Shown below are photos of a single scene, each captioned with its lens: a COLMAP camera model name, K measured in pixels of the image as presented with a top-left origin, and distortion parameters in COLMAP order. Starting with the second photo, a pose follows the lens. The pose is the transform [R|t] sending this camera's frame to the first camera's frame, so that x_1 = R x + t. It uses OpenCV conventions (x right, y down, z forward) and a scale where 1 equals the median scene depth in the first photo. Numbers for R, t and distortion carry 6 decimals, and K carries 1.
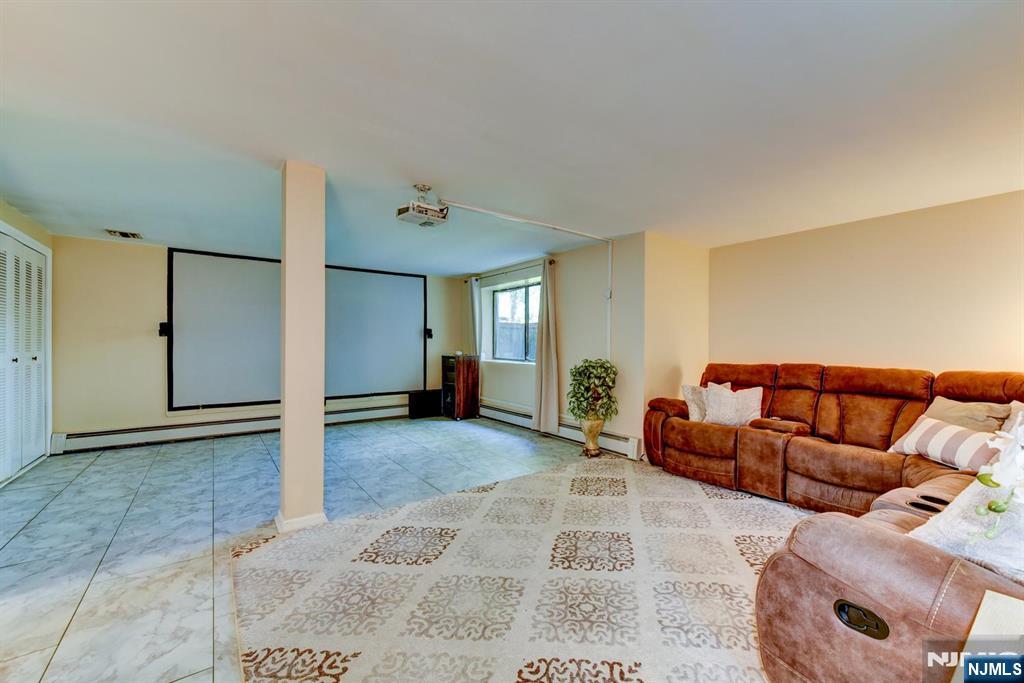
lens RADIAL K [[399.2, 0, 519.0], [0, 399.2, 339.0], [0, 0, 1]] dist [0.005479, -0.000130]
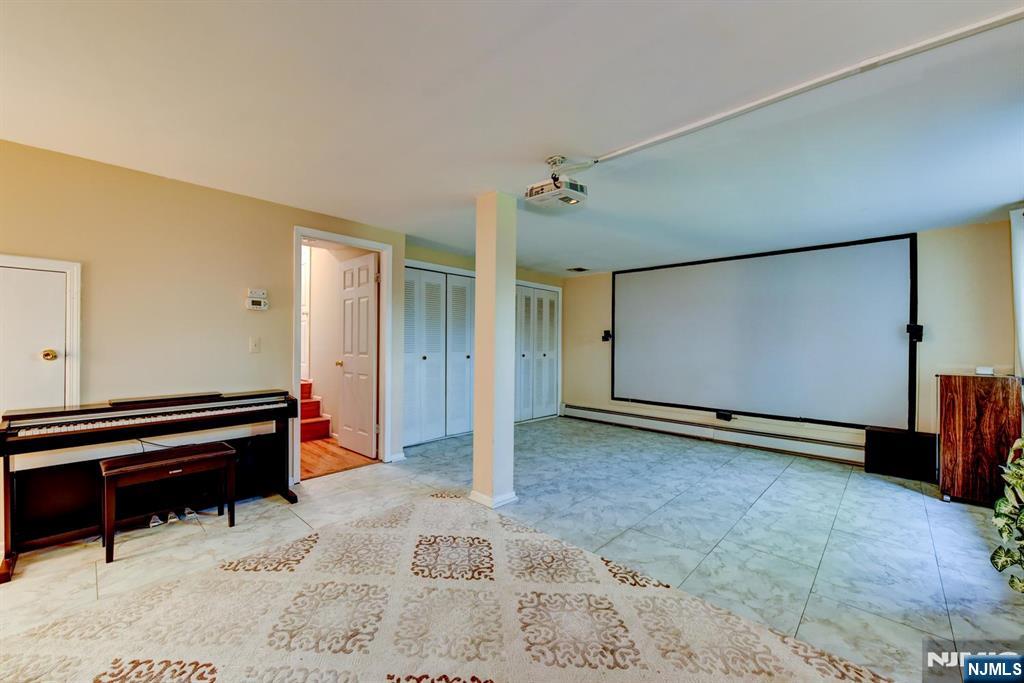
lens RADIAL K [[404.4, 0, 513.6], [0, 404.4, 345.1], [0, 0, 1]] dist [0.001413, -0.000057]
pose [[0.178497, 0.003960, -0.983933, 0.403250], [0.001651, 0.999989, 0.004324, -0.000719], [0.983939, -0.002396, 0.178488, 0.545824]]
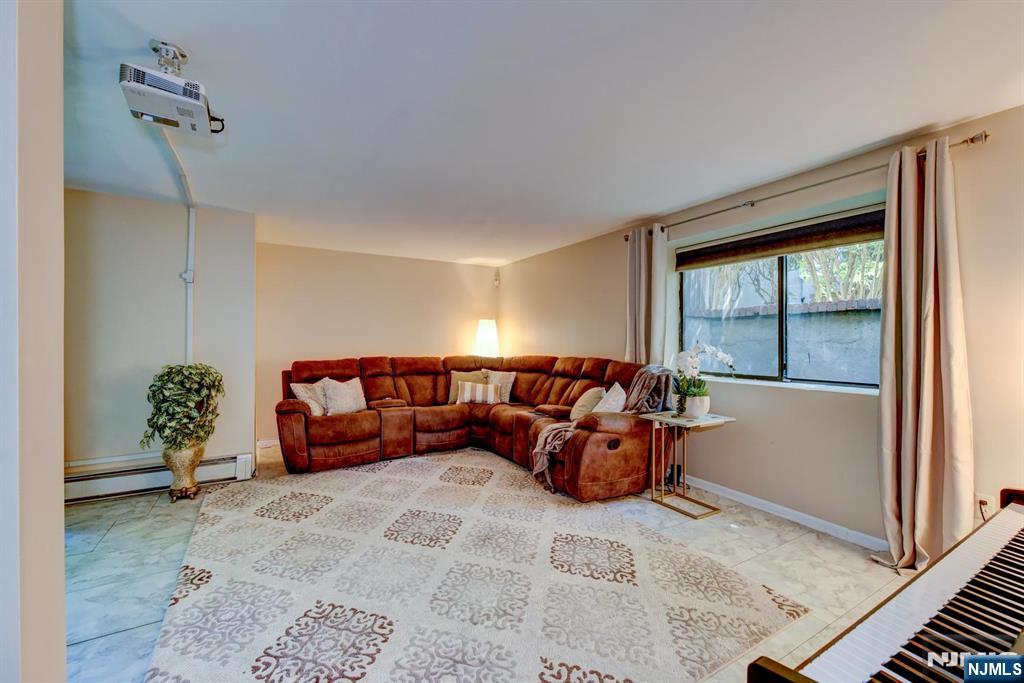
lens RADIAL K [[419.6, 0, 509.5], [0, 419.6, 341.3], [0, 0, 1]] dist [-0.000758, -0.000165]
pose [[0.113156, -0.006192, 0.993558, -0.526642], [-0.016719, 0.999827, 0.008135, -0.005997], [-0.993437, -0.017532, 0.113033, 0.350368]]
